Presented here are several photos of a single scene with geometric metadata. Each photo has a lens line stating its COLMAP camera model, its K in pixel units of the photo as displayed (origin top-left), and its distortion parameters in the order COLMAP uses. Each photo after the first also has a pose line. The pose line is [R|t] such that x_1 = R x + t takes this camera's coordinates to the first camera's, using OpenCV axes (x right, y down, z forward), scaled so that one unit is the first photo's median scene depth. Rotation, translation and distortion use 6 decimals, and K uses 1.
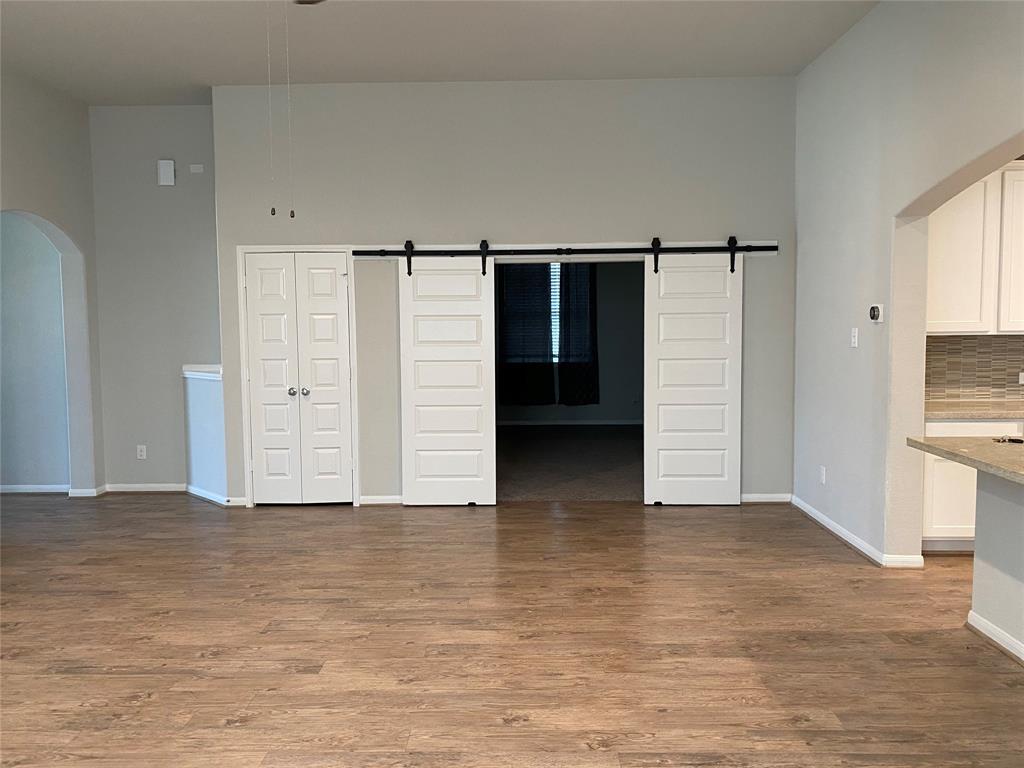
lens RADIAL K [[793.7, 0, 512.4], [0, 793.7, 380.8], [0, 0, 1]] dist [0.008745, -0.012903]
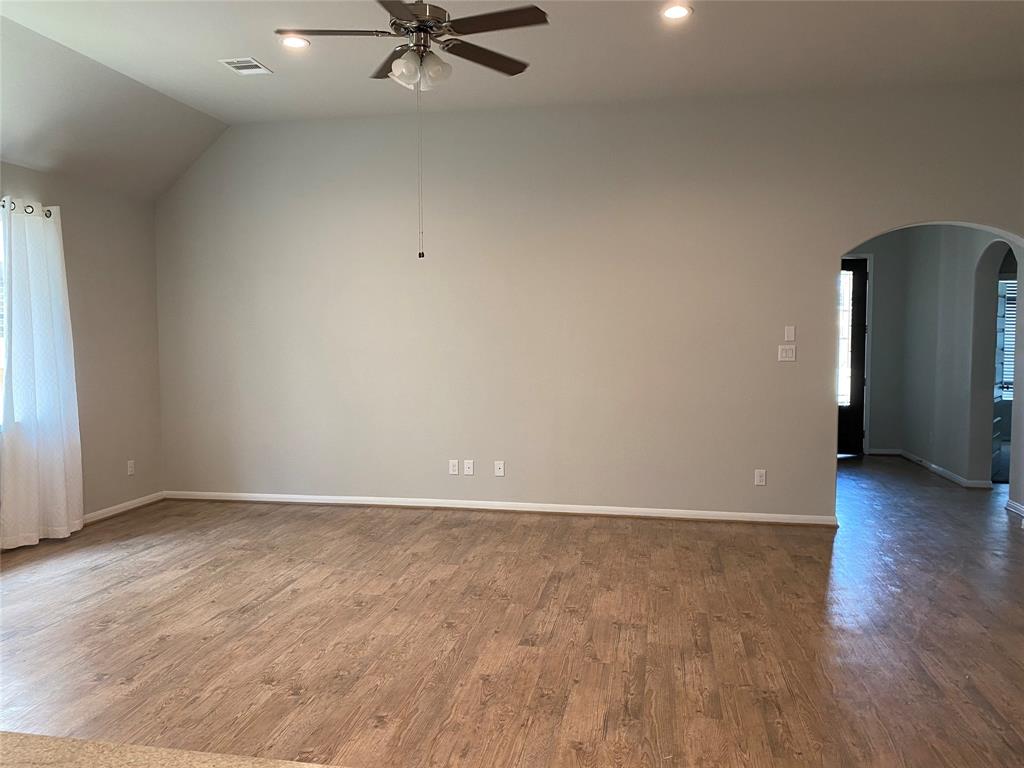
lens RADIAL K [[793.7, 0, 503.7], [0, 793.7, 385.5], [0, 0, 1]] dist [0.008745, -0.012903]
pose [[-0.164322, 0.077225, -0.983379, 0.758341], [-0.080745, 0.992532, 0.091436, -0.089067], [0.983096, 0.094428, -0.156859, 1.014030]]
